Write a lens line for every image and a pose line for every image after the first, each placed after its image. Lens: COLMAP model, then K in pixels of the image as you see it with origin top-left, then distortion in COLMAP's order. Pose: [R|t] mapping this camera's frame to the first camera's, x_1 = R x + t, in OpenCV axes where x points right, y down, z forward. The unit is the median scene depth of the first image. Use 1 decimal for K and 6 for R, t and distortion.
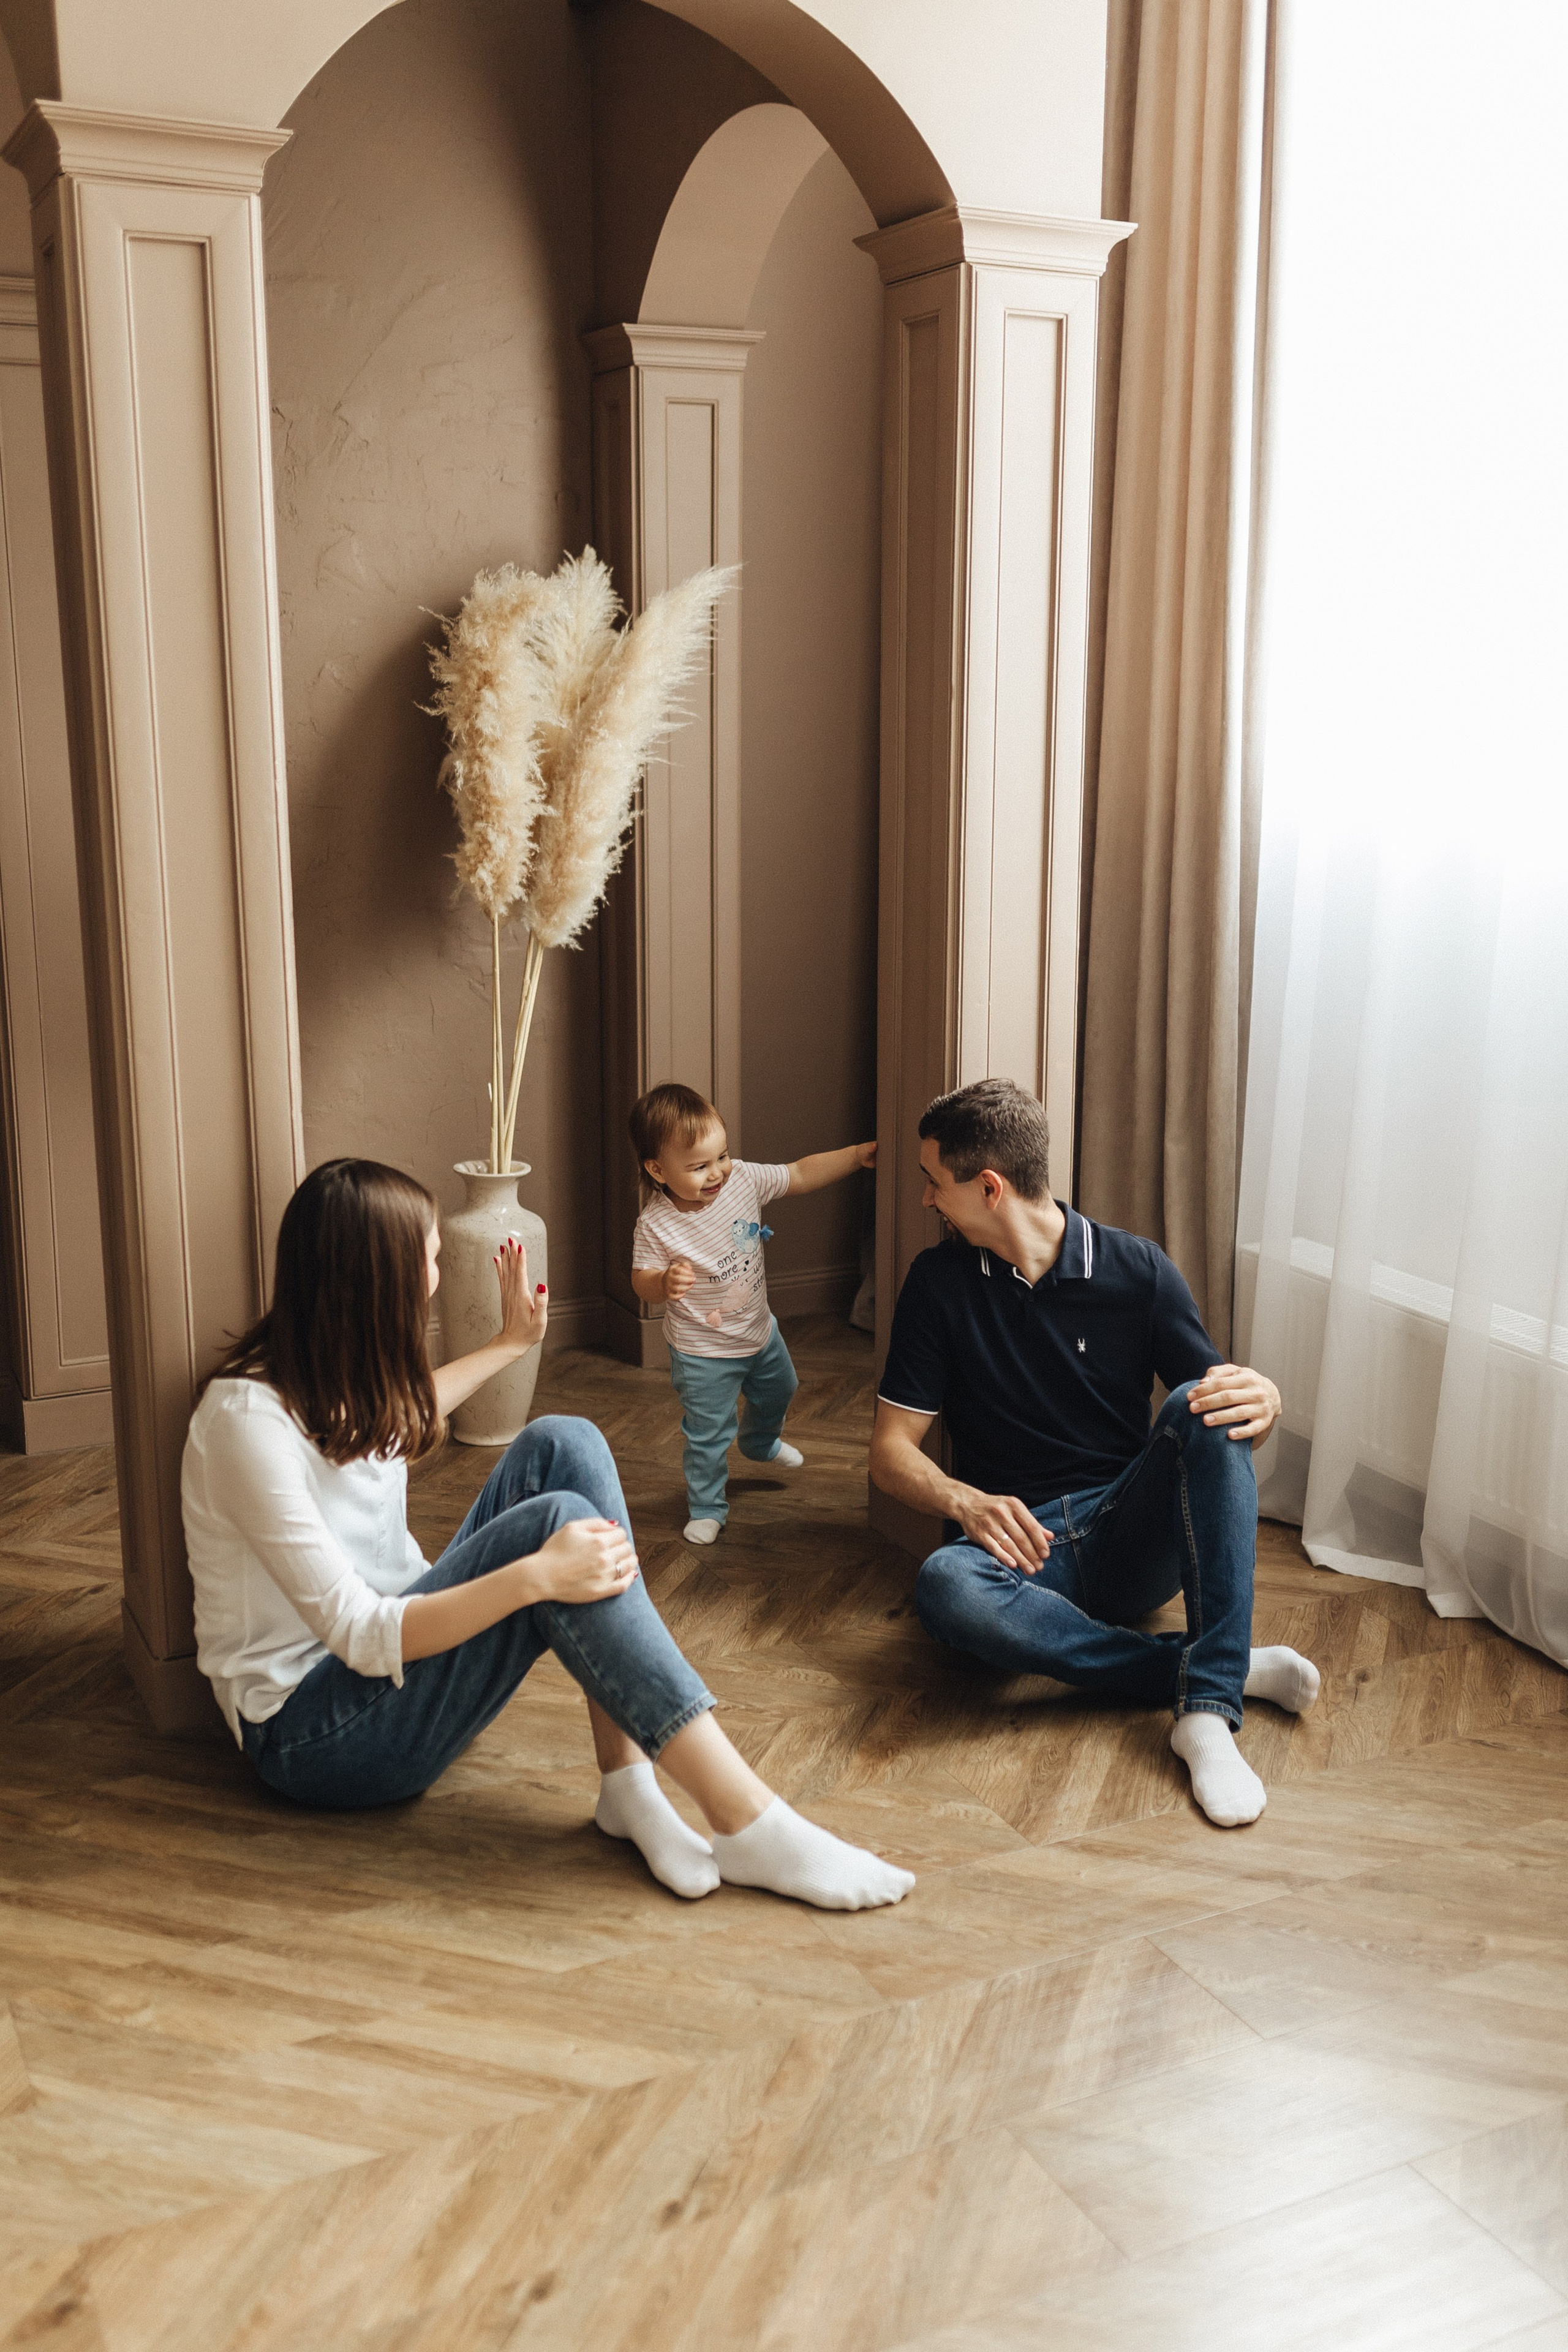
lens RADIAL K [[2383.9, 0, 788.9], [0, 2383.9, 1176.8], [0, 0, 1]] dist [-0.013582, 0.000000]
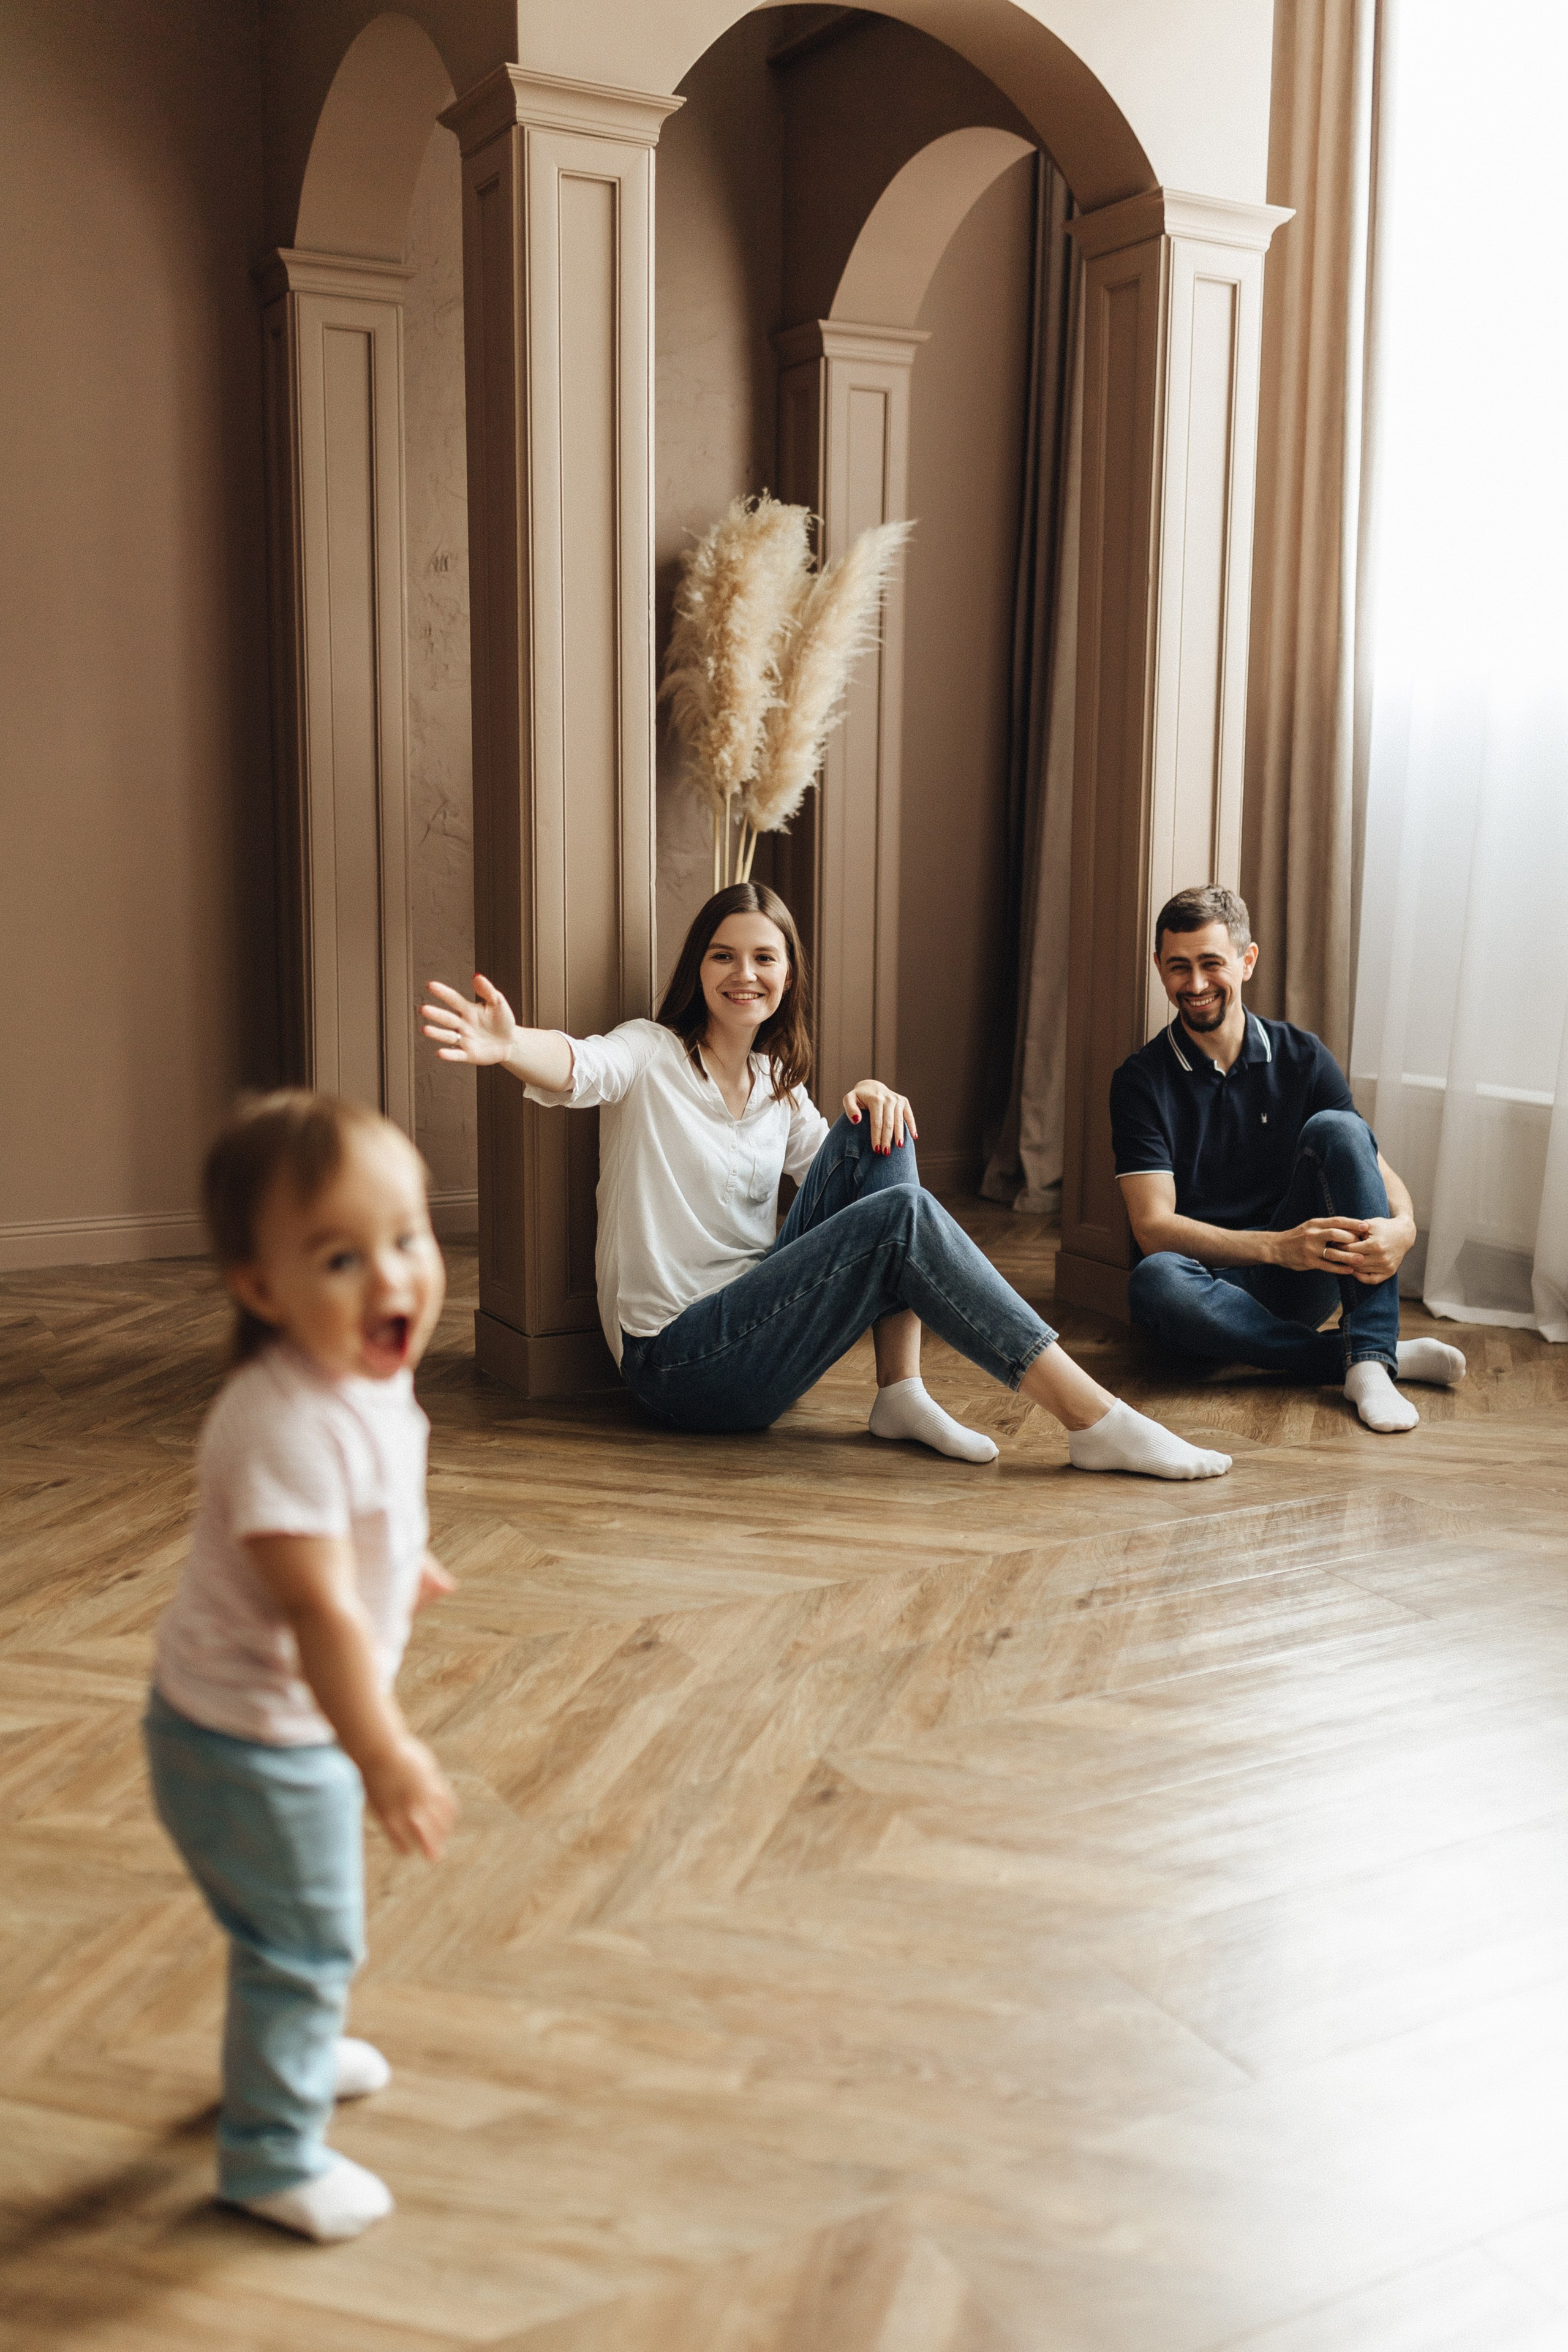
lens RADIAL K [[2383.9, 0, 778.3], [0, 2383.9, 1175.6], [0, 0, 1]] dist [-0.013582, 0.000000]
pose [[0.999018, 0.000692, 0.044300, -0.163328], [0.002286, 0.997741, -0.067139, 0.172227], [-0.044246, 0.067175, 0.996760, -0.184792]]
